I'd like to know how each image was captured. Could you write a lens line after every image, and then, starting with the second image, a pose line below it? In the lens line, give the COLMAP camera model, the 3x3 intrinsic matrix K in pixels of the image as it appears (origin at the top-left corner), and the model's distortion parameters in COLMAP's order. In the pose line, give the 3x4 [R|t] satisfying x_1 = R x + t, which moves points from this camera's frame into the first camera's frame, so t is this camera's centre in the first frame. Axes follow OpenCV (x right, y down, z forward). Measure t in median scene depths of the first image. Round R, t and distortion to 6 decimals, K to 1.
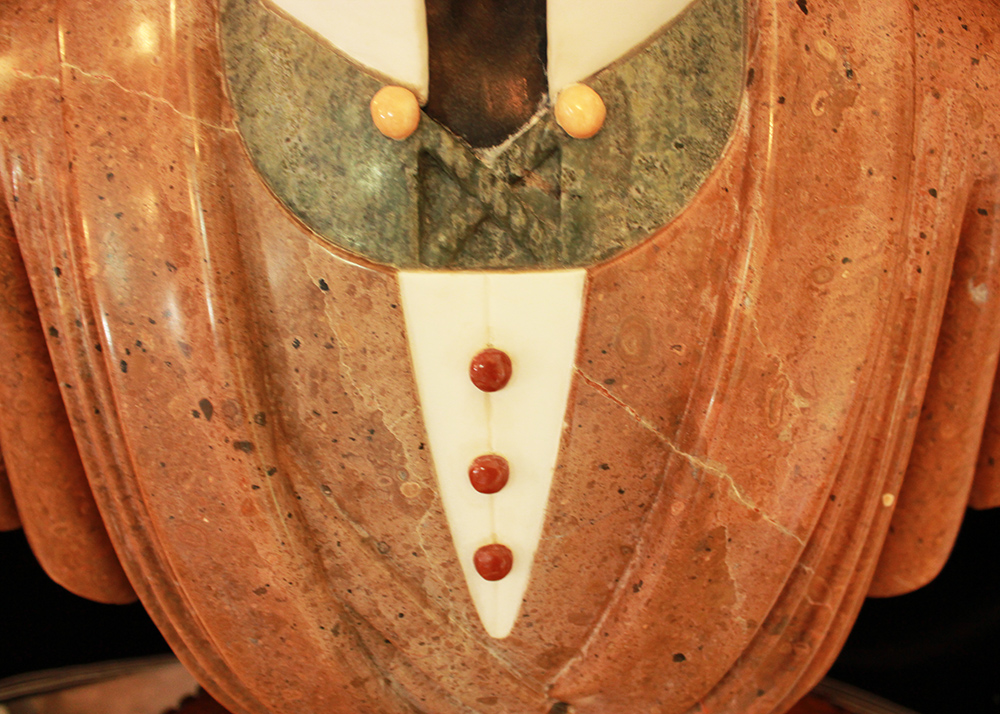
lens RADIAL K [[871.4, 0, 500.0], [0, 871.4, 357.0], [0, 0, 1]] dist [-0.128319, 0.009753]
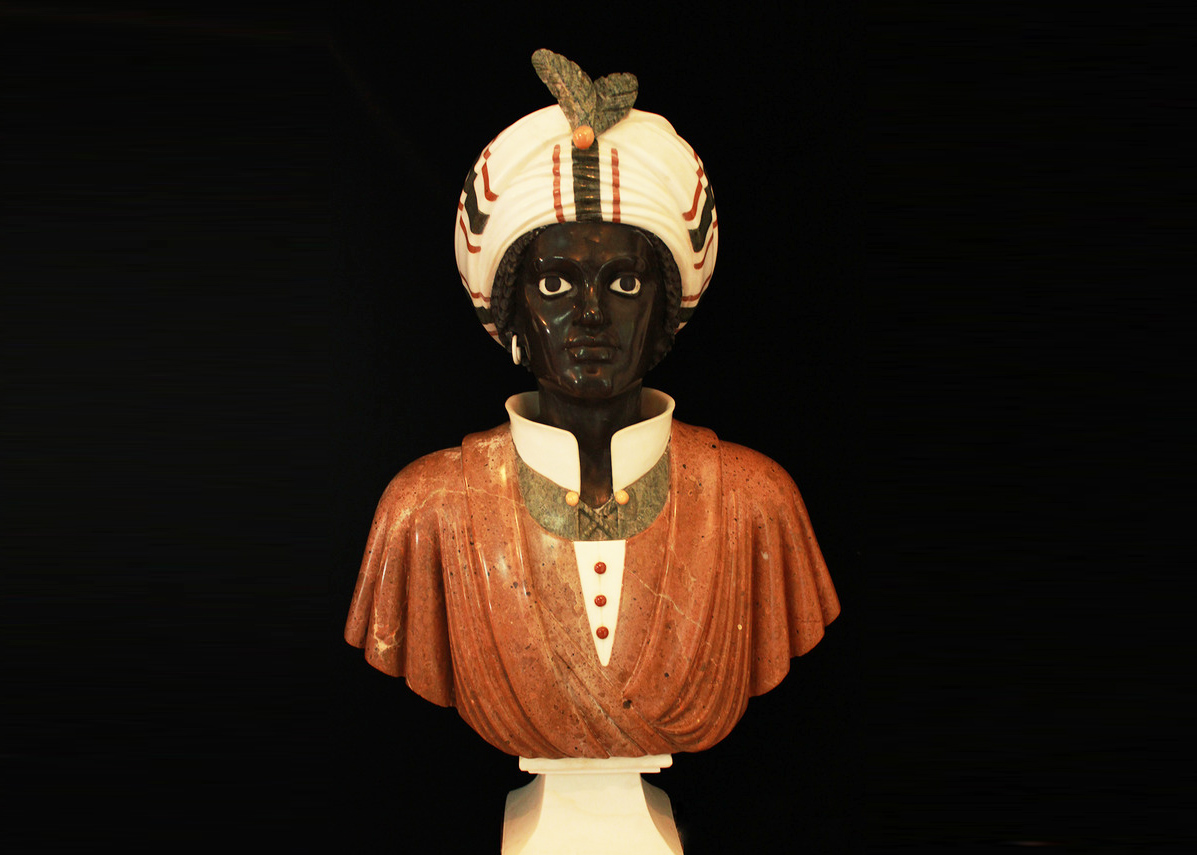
lens RADIAL K [[1103.2, 0, 598.5], [0, 1103.2, 427.5], [0, 0, 1]] dist [-0.000519, -0.000143]
pose [[0.999115, -0.024156, 0.034423, -0.152867], [0.036208, 0.910450, -0.412031, 1.297645], [-0.021388, 0.412913, 0.910519, -3.205661]]
